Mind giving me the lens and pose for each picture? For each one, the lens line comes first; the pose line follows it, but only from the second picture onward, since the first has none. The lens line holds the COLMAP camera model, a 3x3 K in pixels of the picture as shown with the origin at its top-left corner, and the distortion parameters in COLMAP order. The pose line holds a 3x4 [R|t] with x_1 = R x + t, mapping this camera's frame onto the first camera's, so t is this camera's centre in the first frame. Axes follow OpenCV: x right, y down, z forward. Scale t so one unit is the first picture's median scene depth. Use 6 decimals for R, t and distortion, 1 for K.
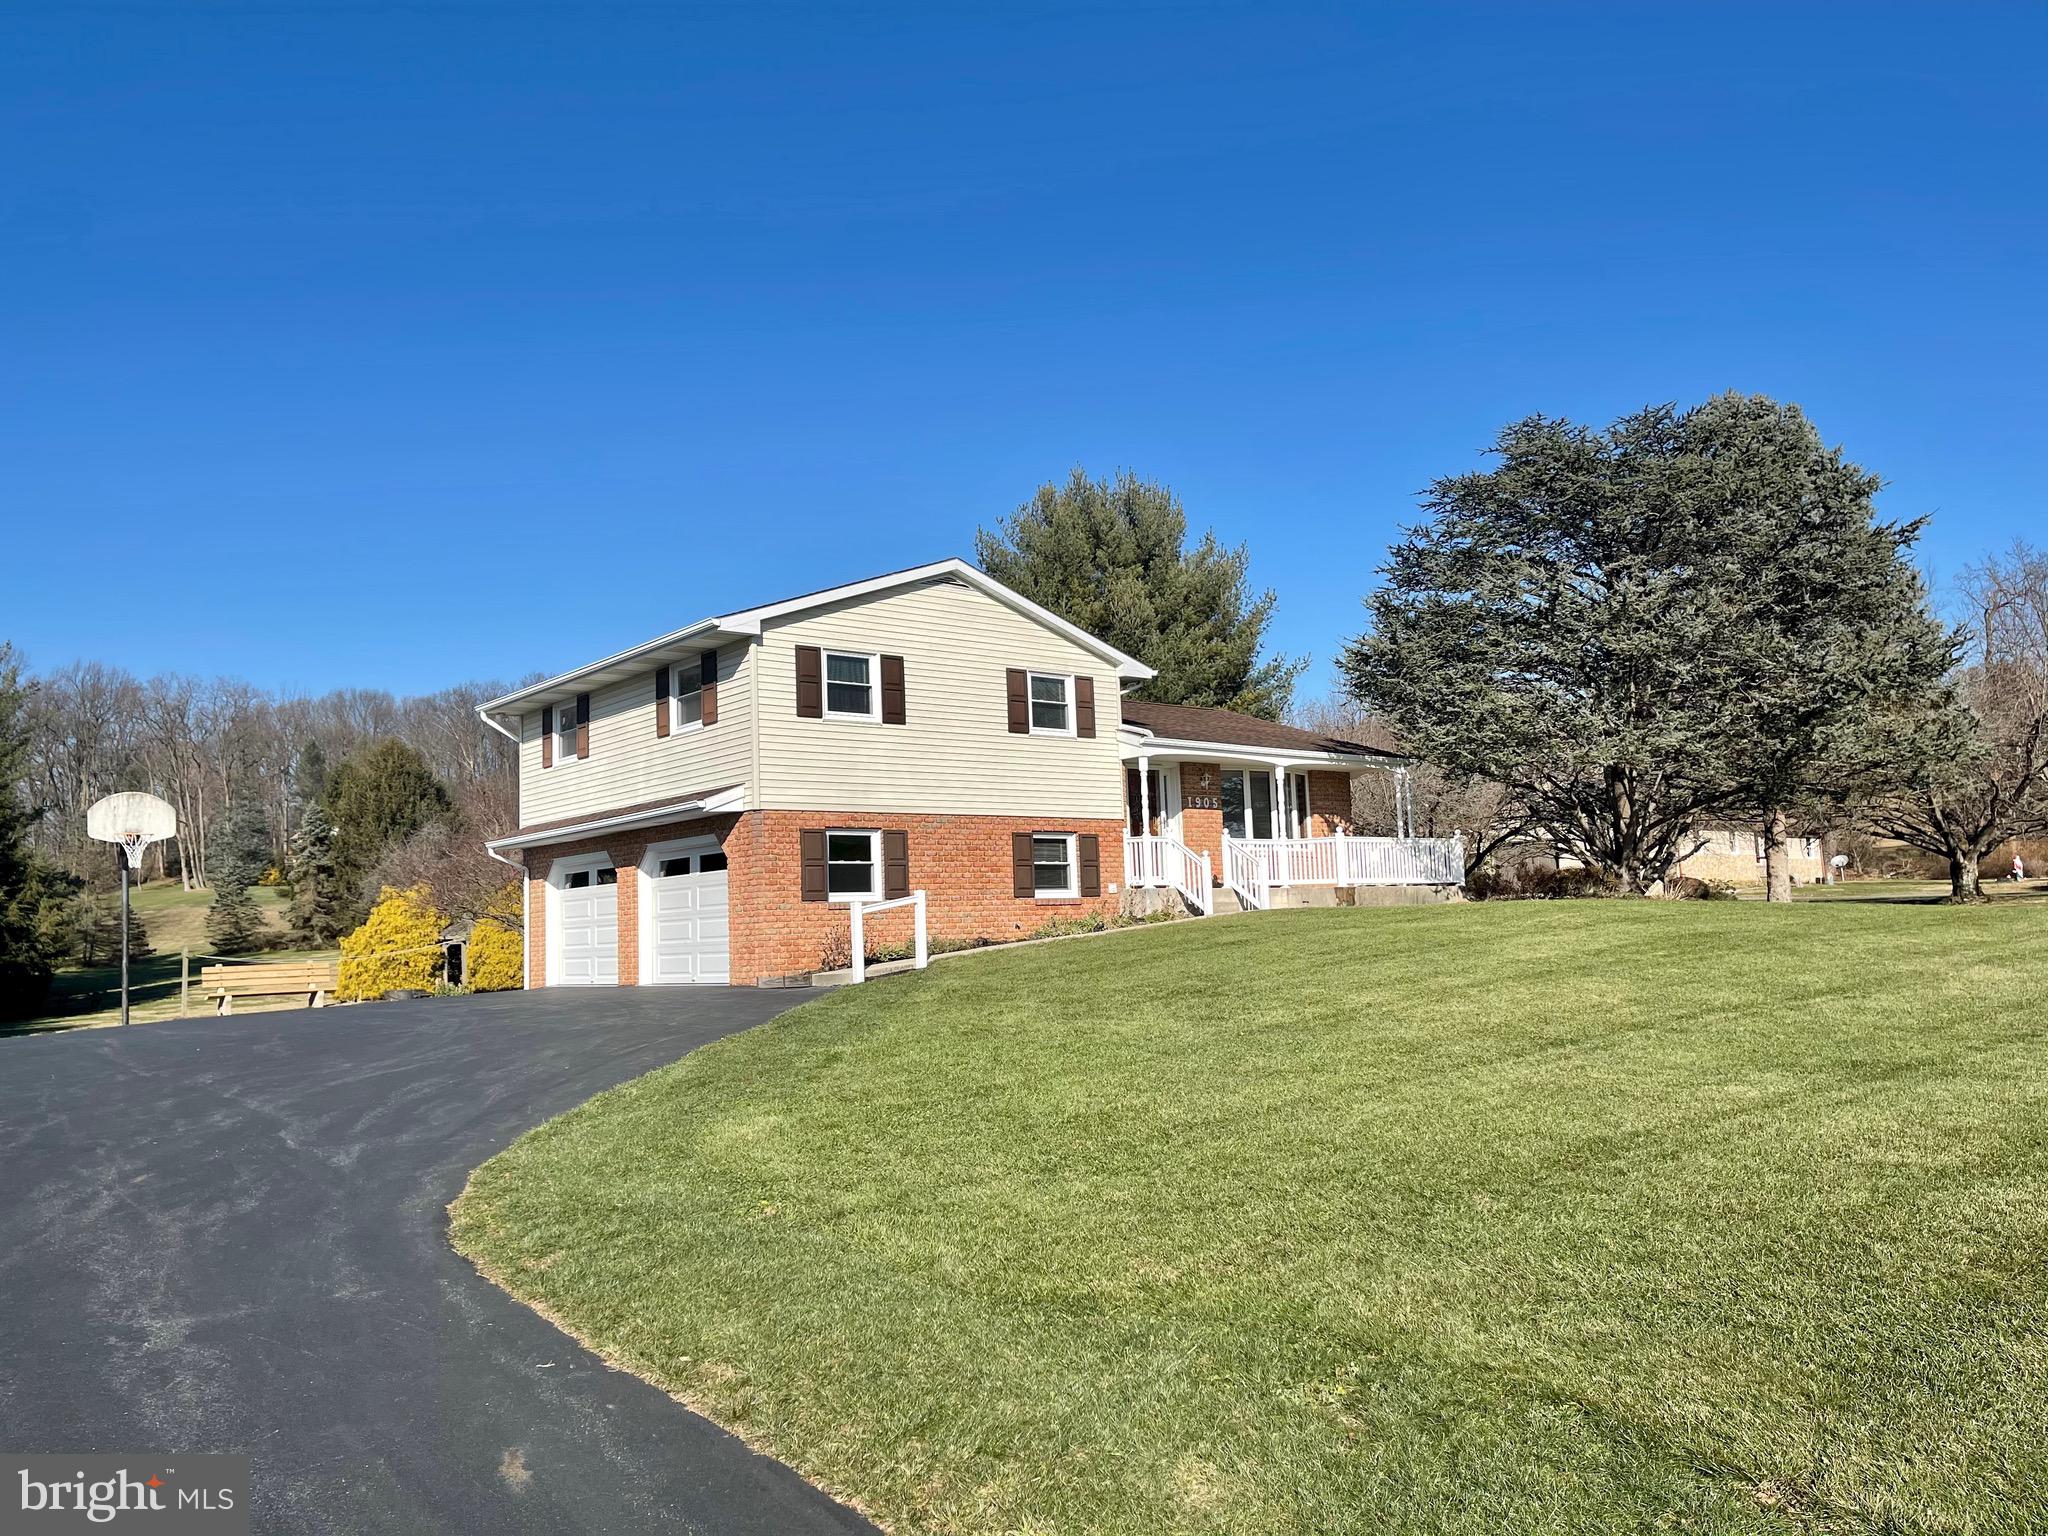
lens RADIAL K [[1542.4, 0, 1024.0], [0, 1542.4, 768.0], [0, 0, 1]] dist [0.115788, -0.005032]
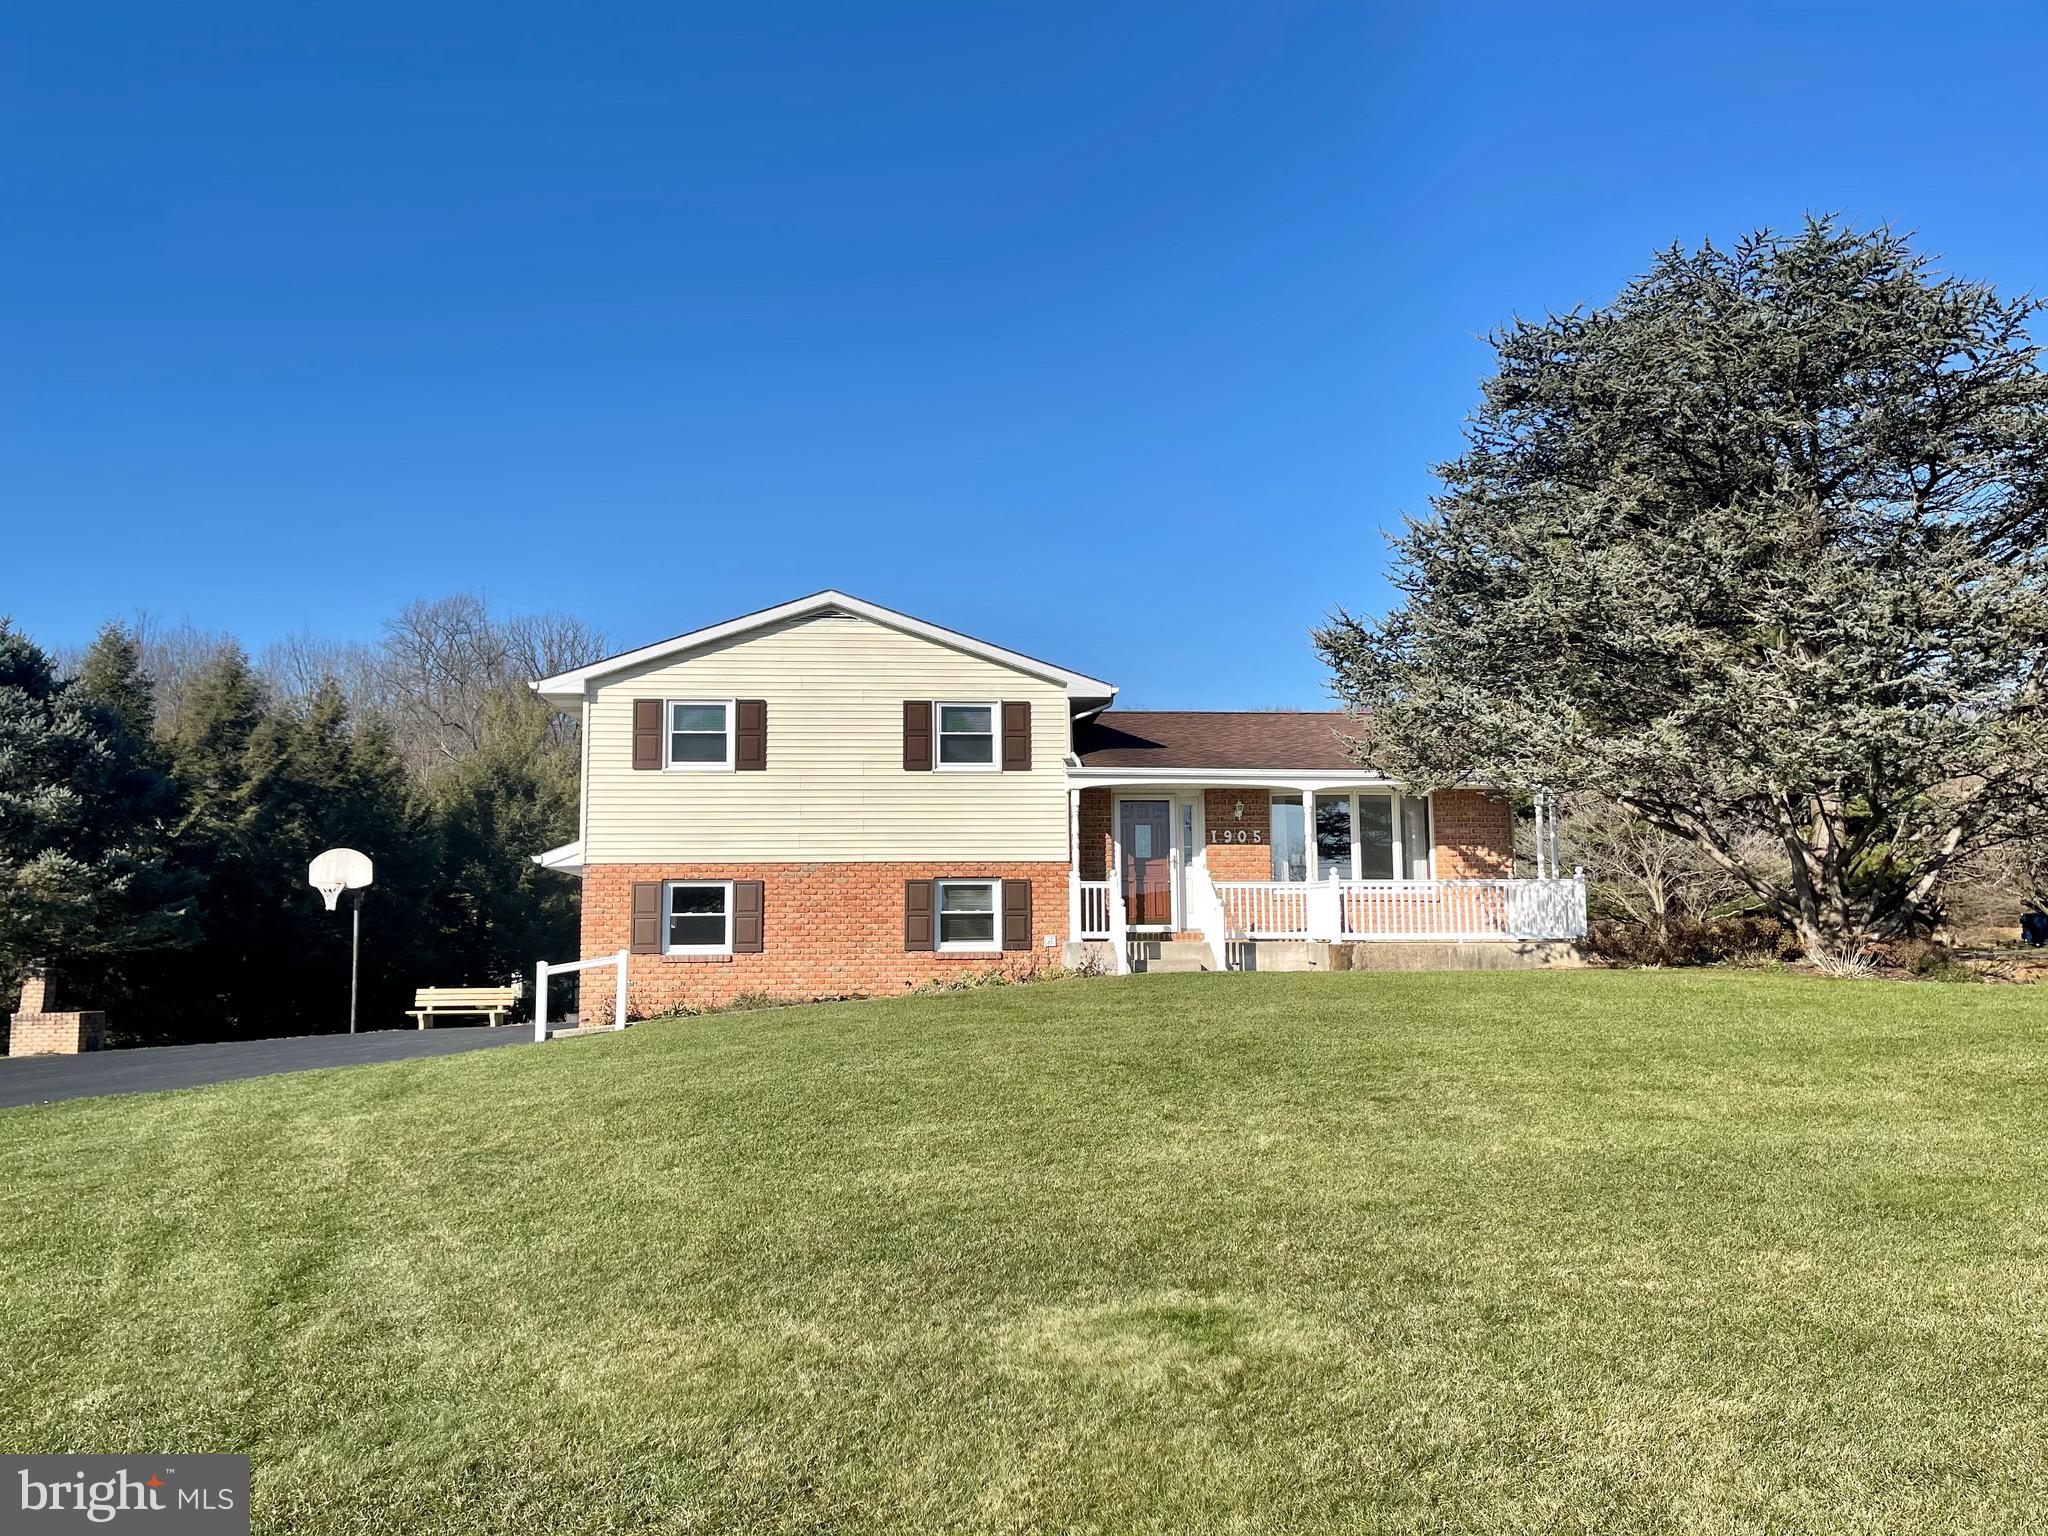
lens RADIAL K [[1542.4, 0, 1024.0], [0, 1542.4, 768.0], [0, 0, 1]] dist [0.115788, -0.005032]
pose [[0.811726, -0.042795, -0.582468, 0.586359], [0.042303, 0.999000, -0.014446, -0.008363], [0.582504, -0.012914, 0.812725, 0.293371]]
